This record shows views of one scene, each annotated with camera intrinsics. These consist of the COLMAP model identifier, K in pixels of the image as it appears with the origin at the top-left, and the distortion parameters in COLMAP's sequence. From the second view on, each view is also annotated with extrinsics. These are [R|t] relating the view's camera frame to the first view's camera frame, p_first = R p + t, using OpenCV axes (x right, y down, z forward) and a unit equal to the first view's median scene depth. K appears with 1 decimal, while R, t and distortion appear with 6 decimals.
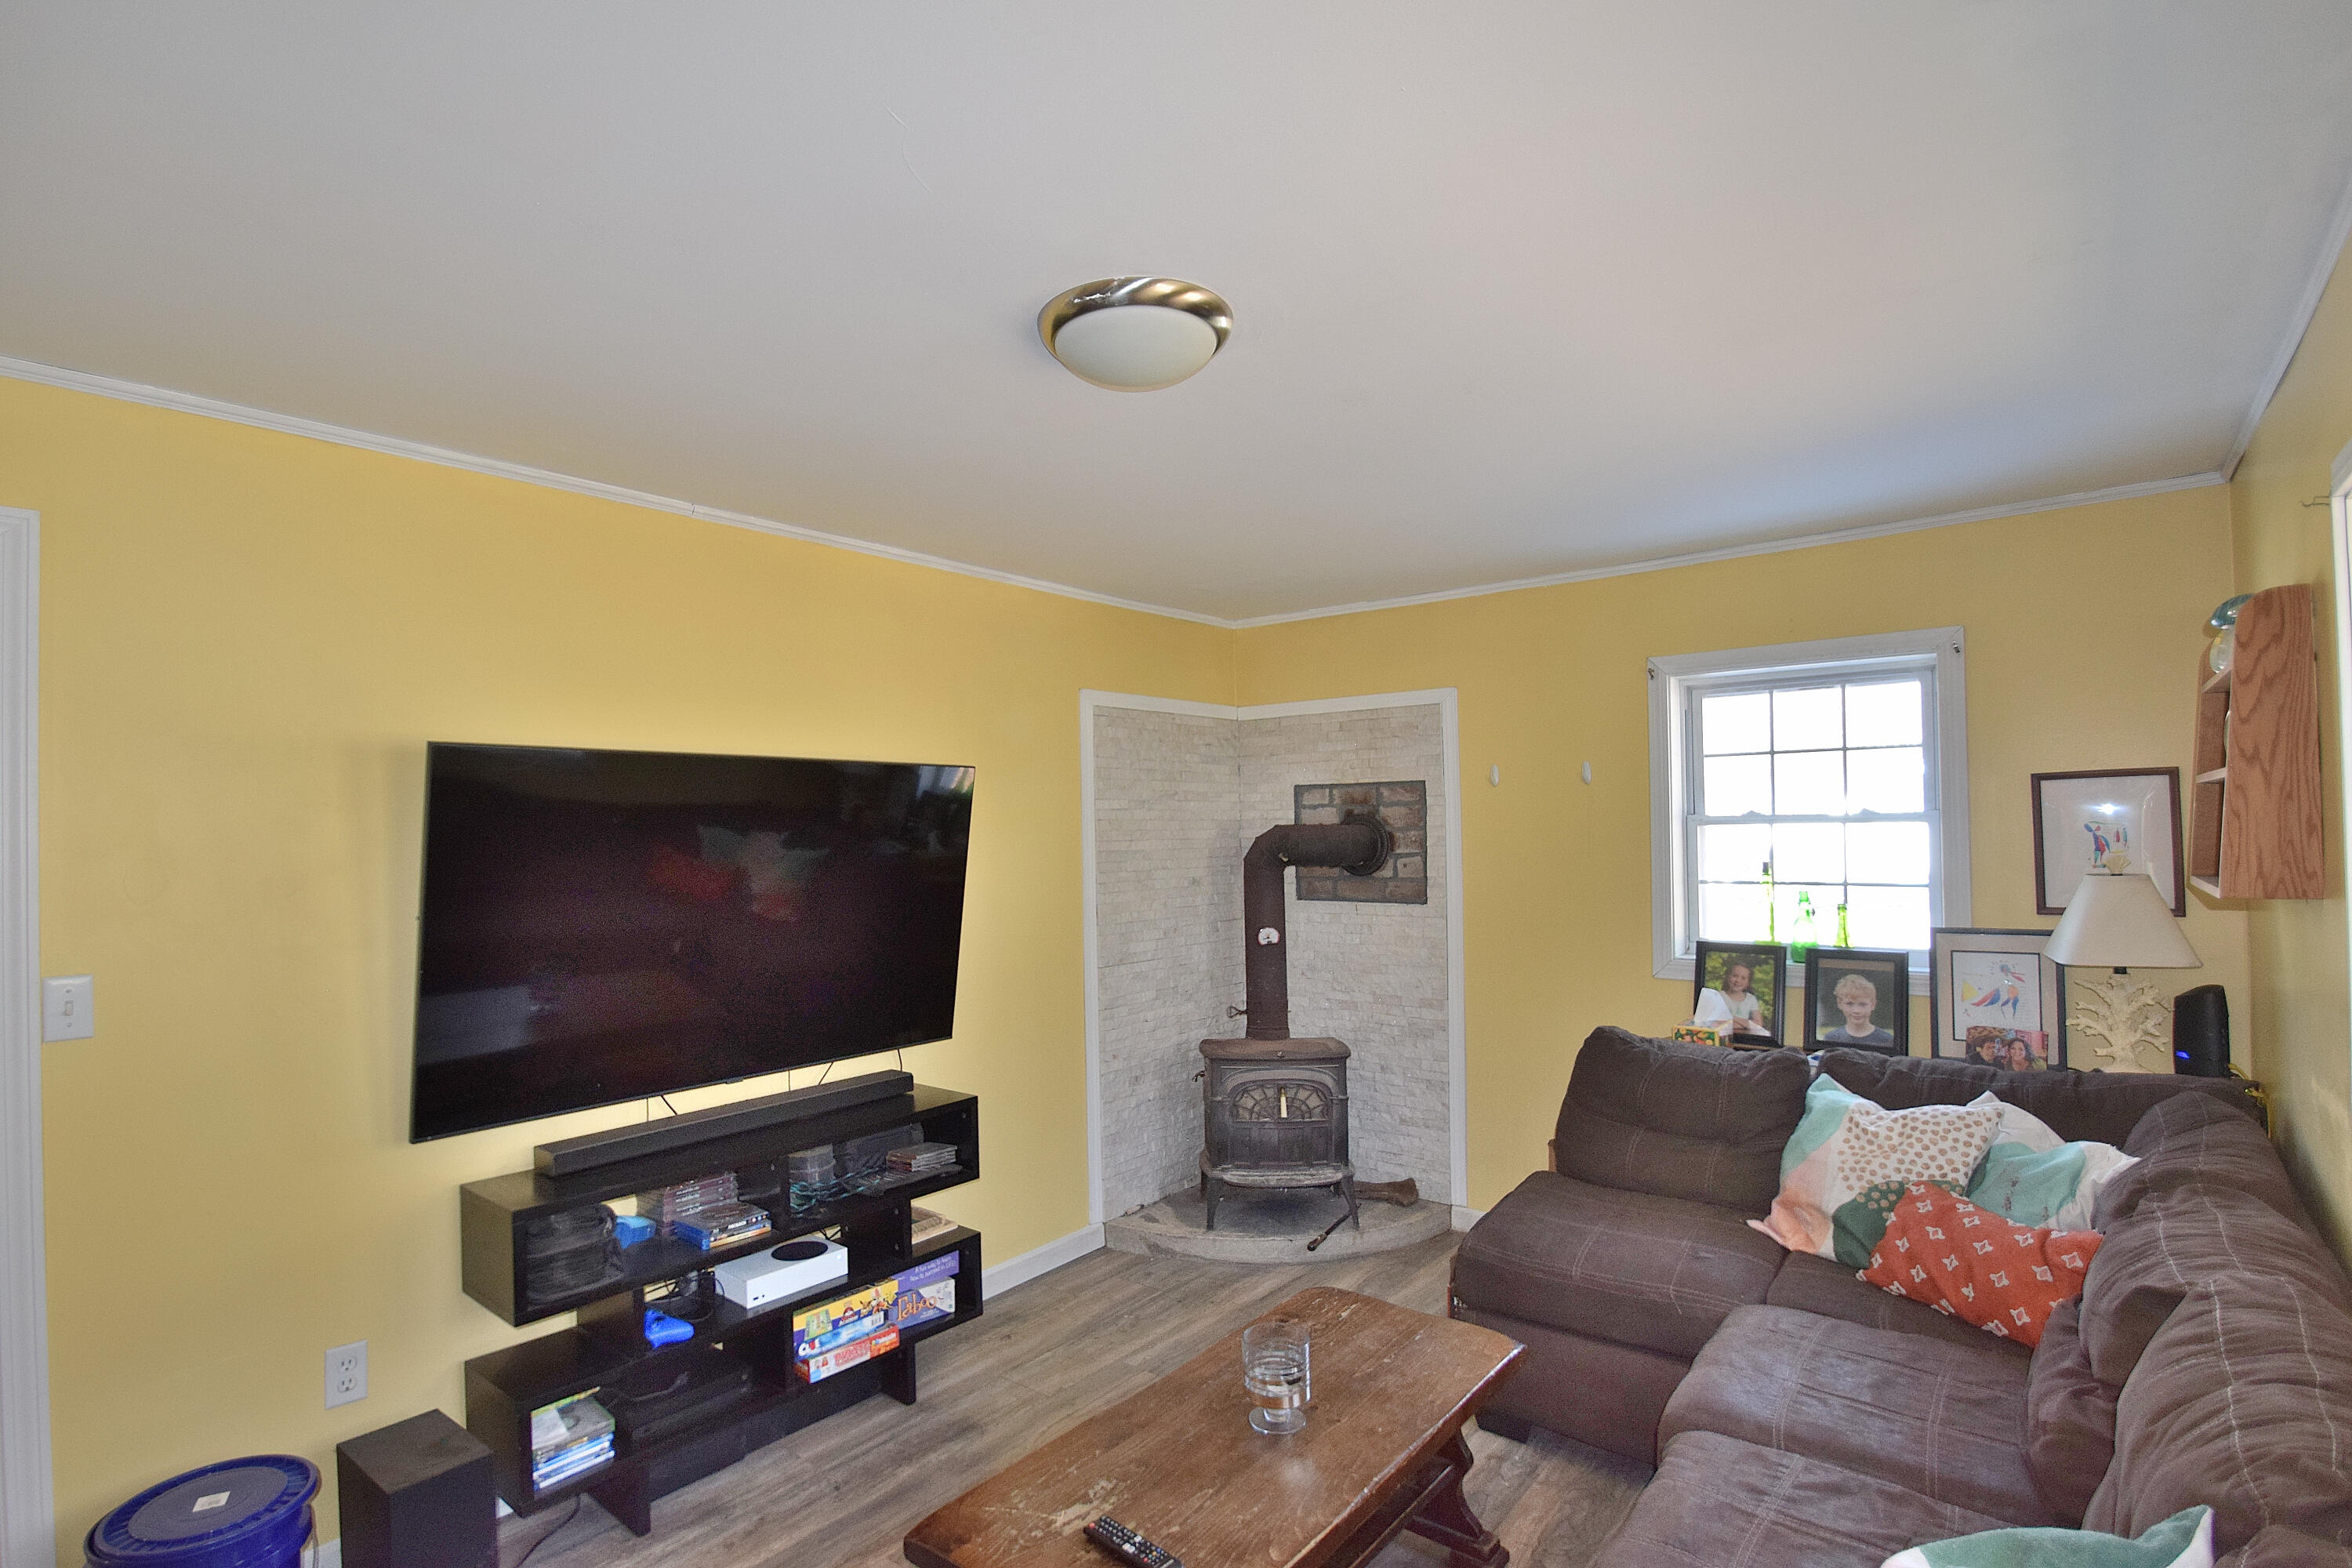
lens RADIAL K [[1144.1, 0, 1138.1], [0, 1144.1, 815.8], [0, 0, 1]] dist [-0.004330, -0.001217]
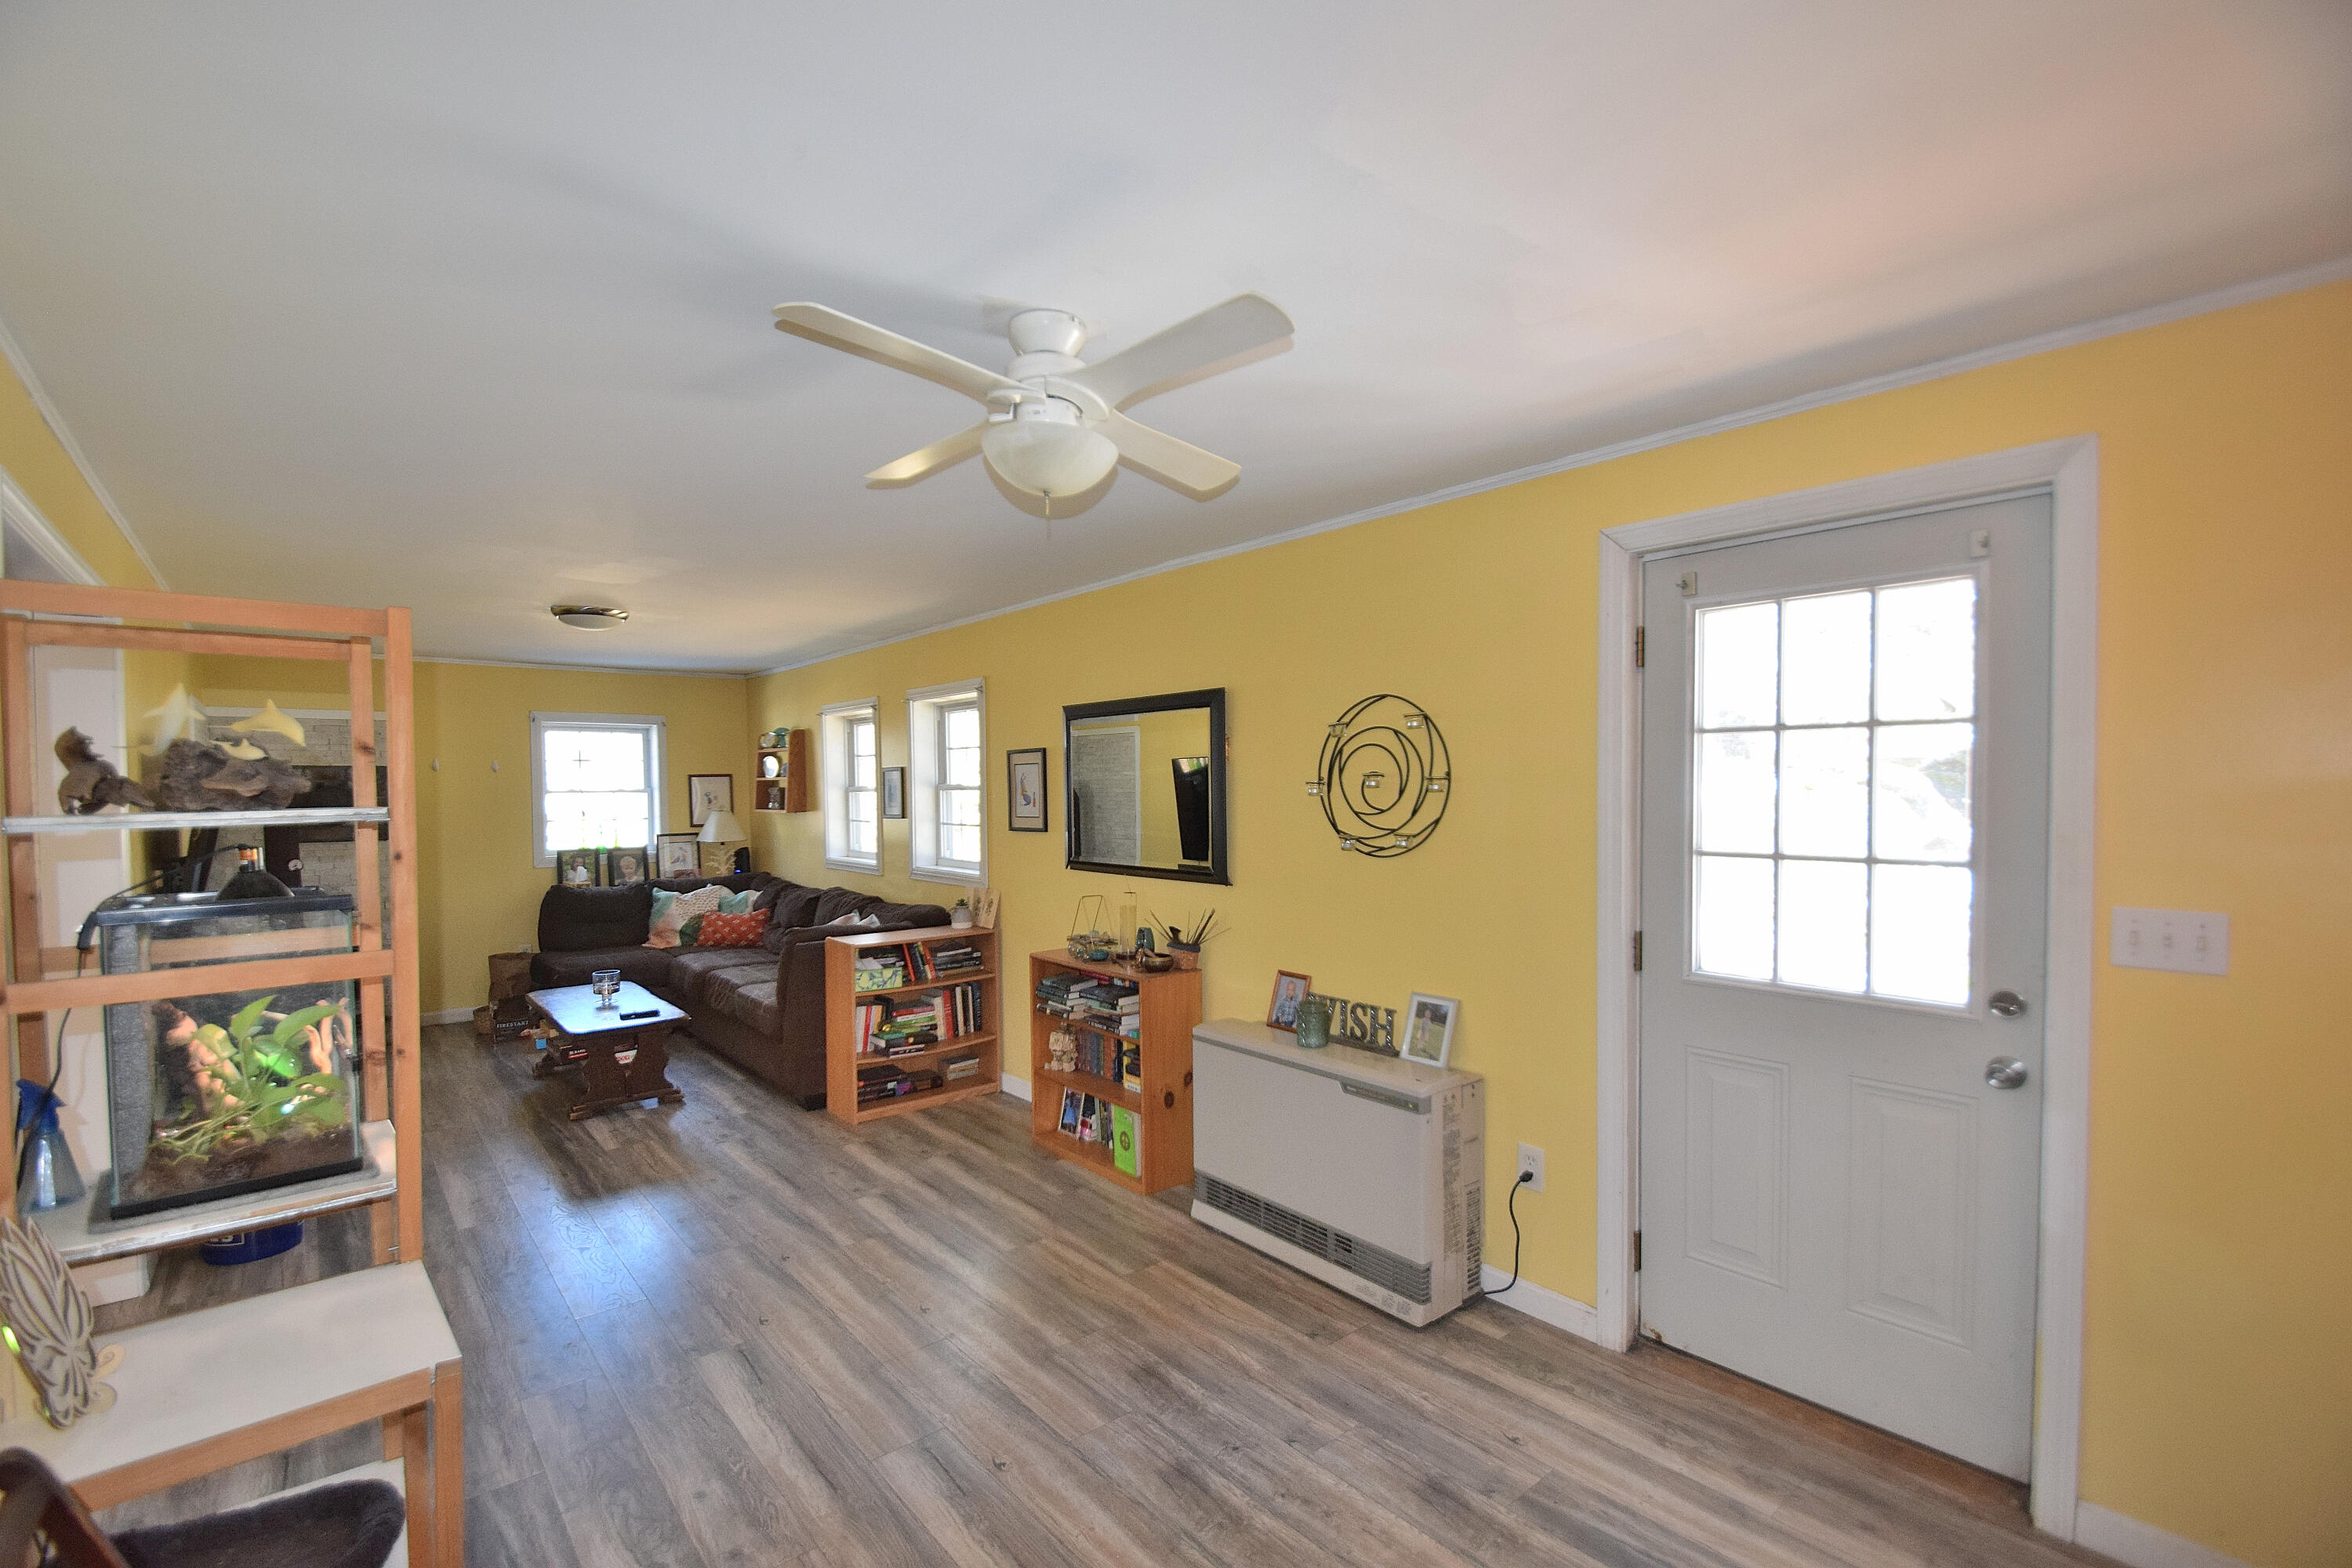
lens RADIAL K [[1034.9, 0, 1135.9], [0, 1034.9, 814.2], [0, 0, 1]] dist [0.026834, -0.025528]
pose [[0.205471, -0.013740, 0.978567, -1.162214], [-0.005009, 0.999874, 0.015091, 0.011968], [-0.978650, -0.008002, 0.205376, -0.440173]]
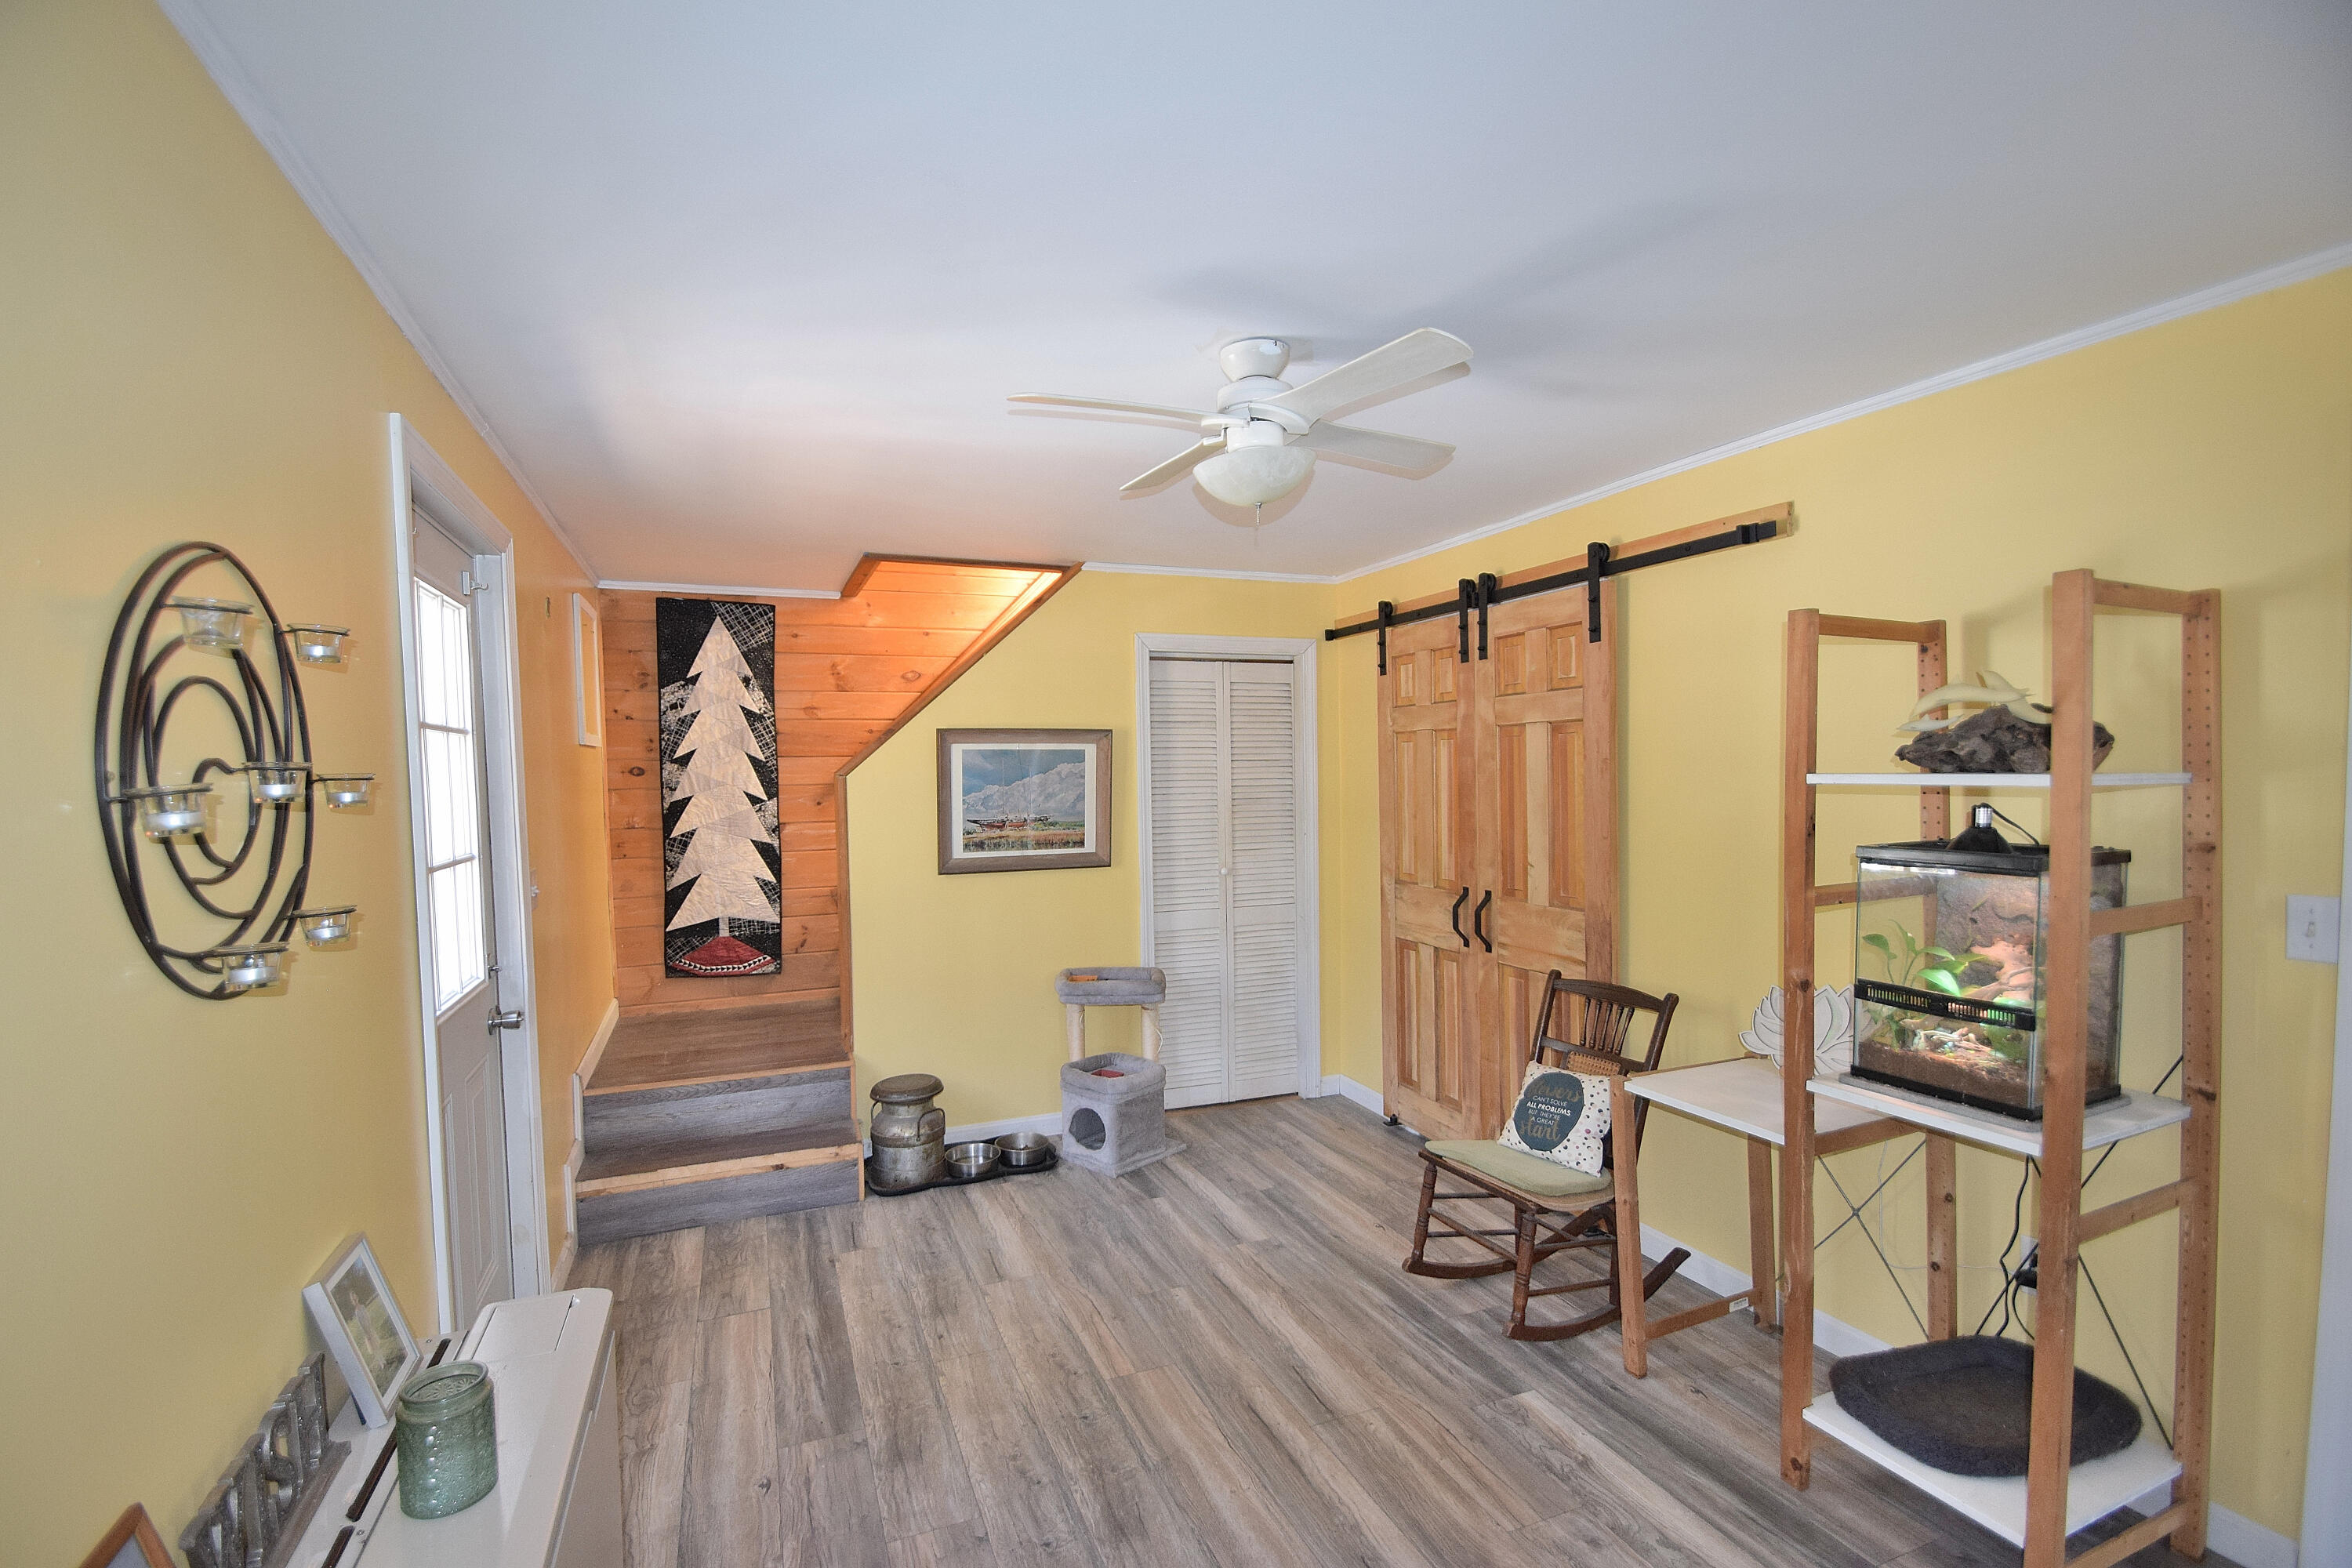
lens RADIAL K [[1034.9, 0, 1135.9], [0, 1034.9, 814.2], [0, 0, 1]] dist [0.026834, -0.025528]
pose [[-0.493154, 0.062918, -0.867664, -0.124439], [0.036261, 0.998001, 0.051760, -0.001818], [0.869186, -0.005937, -0.494450, -0.065345]]
